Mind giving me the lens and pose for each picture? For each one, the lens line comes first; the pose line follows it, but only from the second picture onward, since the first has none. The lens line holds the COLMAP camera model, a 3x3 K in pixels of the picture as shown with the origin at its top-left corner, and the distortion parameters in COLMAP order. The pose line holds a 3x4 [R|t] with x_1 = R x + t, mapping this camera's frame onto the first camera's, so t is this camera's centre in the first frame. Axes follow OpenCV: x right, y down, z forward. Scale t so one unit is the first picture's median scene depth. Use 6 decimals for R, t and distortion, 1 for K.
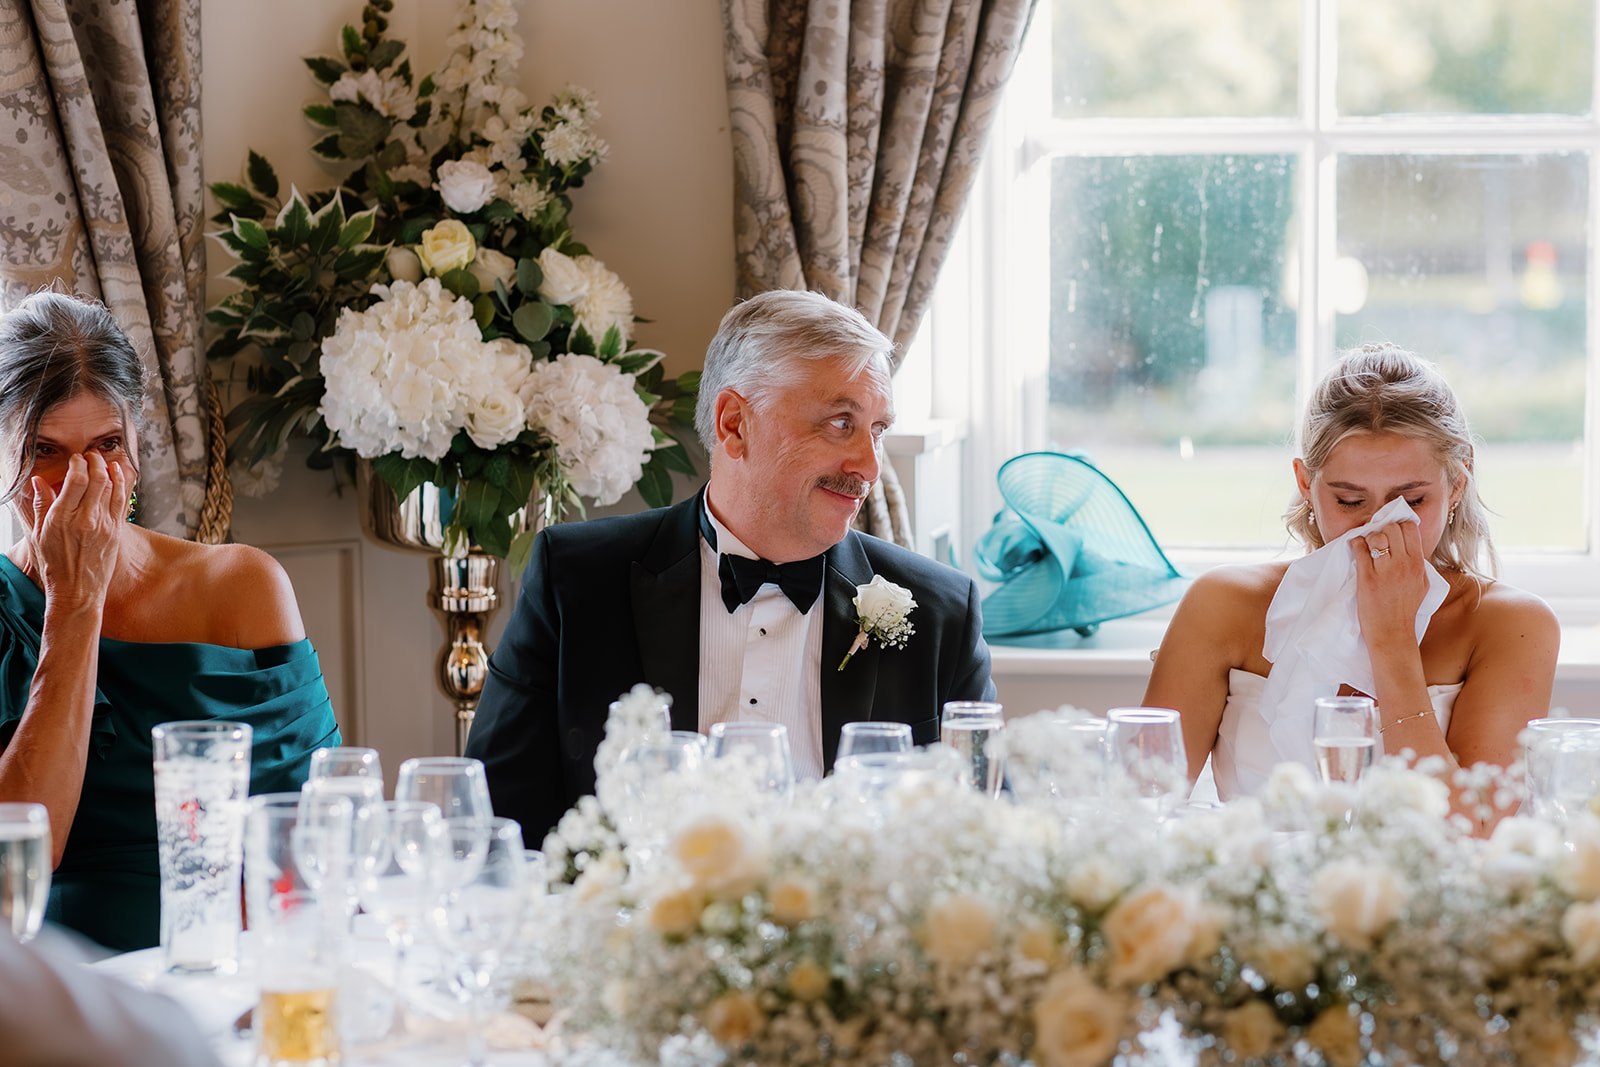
lens RADIAL K [[4186.2, 0, 800.0], [0, 4186.2, 533.5], [0, 0, 1]] dist [-0.126623, 0.008849]
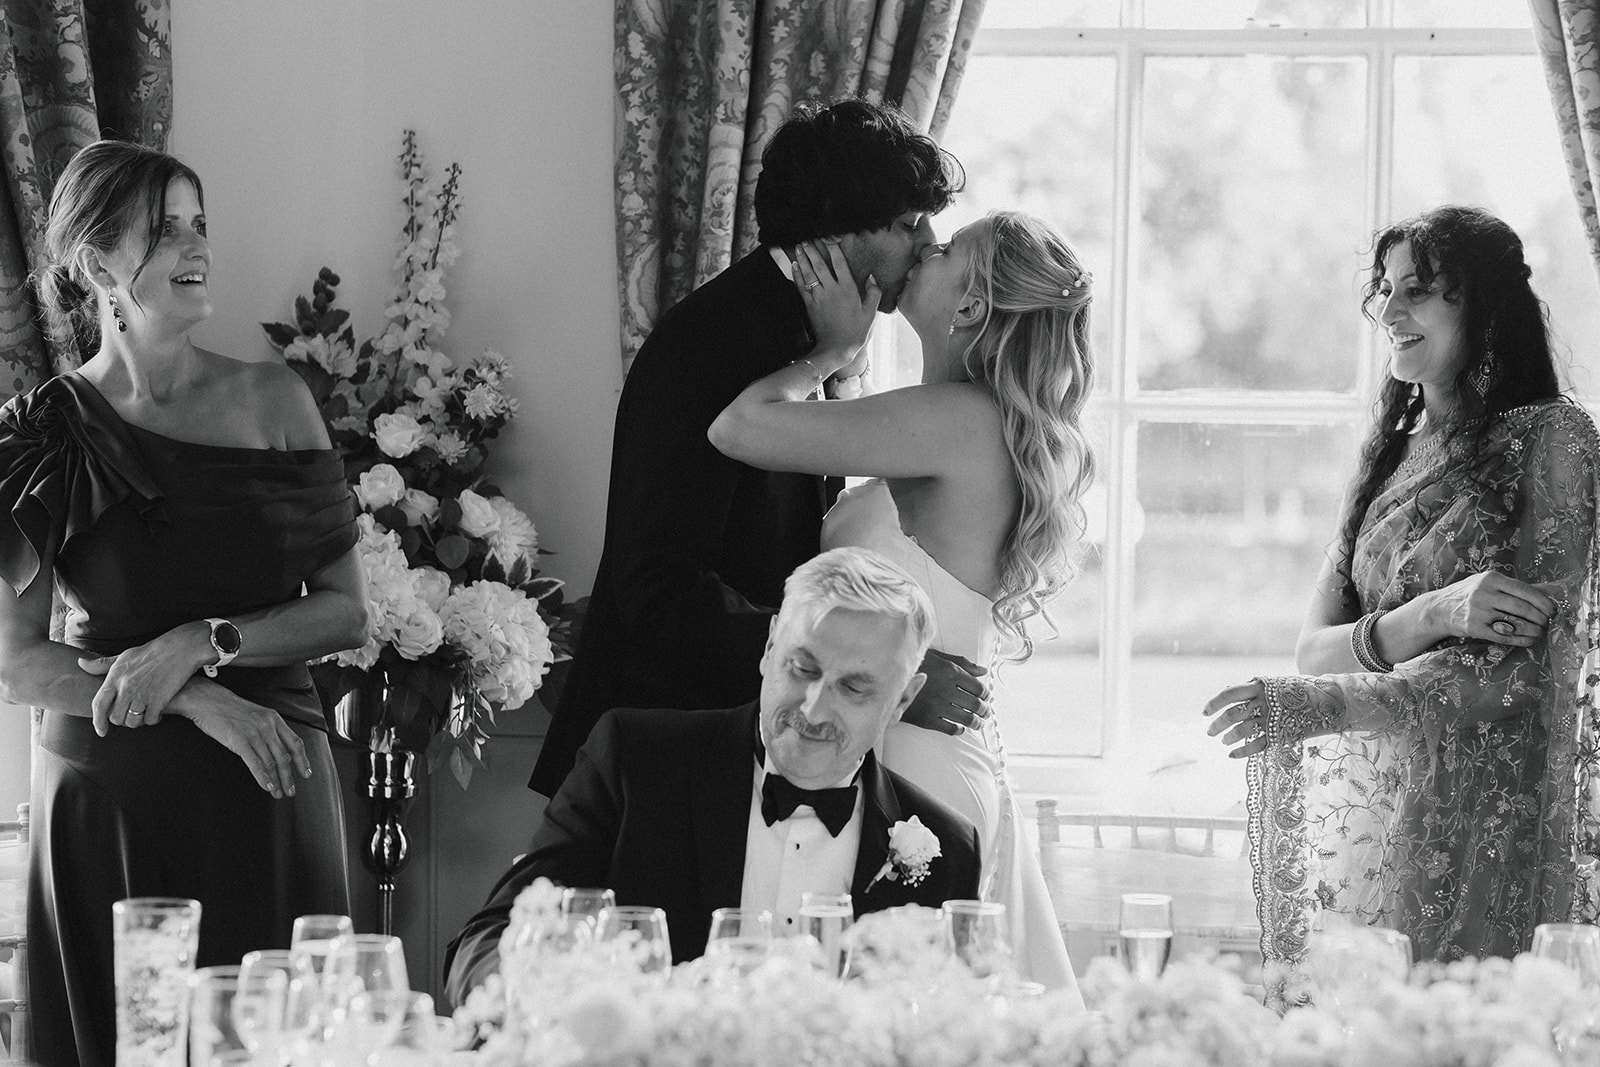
lens RADIAL K [[4037.8, 0, 800.0], [0, 4037.8, 533.5], [0, 0, 1]] dist [-0.070740, -0.366383]
pose [[0.999656, 0.020606, 0.016252, 0.014950], [-0.019322, 0.996955, -0.075550, 0.027625], [-0.017760, 0.075210, 0.997010, -0.128071]]
